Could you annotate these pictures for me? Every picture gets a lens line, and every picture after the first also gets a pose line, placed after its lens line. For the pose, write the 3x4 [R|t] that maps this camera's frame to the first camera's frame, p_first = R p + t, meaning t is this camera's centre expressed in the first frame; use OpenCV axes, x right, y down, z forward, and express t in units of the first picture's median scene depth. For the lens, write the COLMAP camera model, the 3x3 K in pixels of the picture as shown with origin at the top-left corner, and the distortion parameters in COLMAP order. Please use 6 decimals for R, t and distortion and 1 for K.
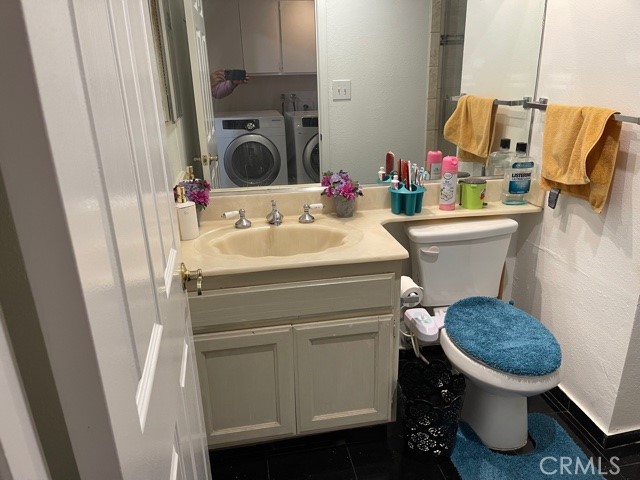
lens RADIAL K [[480.9, 0, 324.2], [0, 480.9, 238.6], [0, 0, 1]] dist [0.060382, -0.076594]
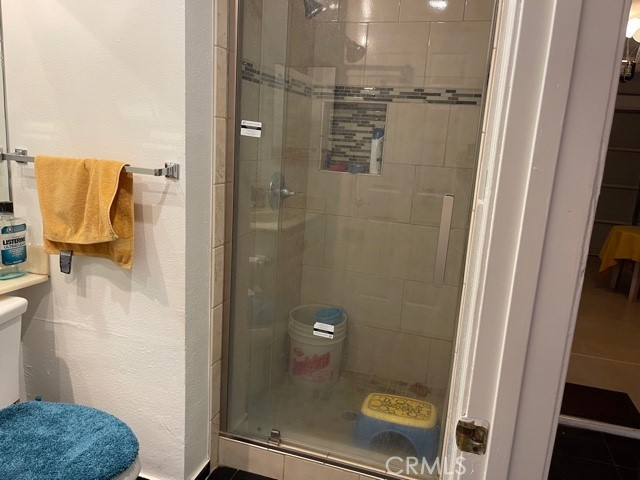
lens RADIAL K [[480.9, 0, 320.4], [0, 480.9, 239.2], [0, 0, 1]] dist [0.060382, -0.076594]
pose [[0.468910, -0.130535, 0.873547, -0.068034], [0.228010, 0.973386, 0.023061, -0.039947], [-0.853308, 0.188364, 0.486194, 0.188038]]
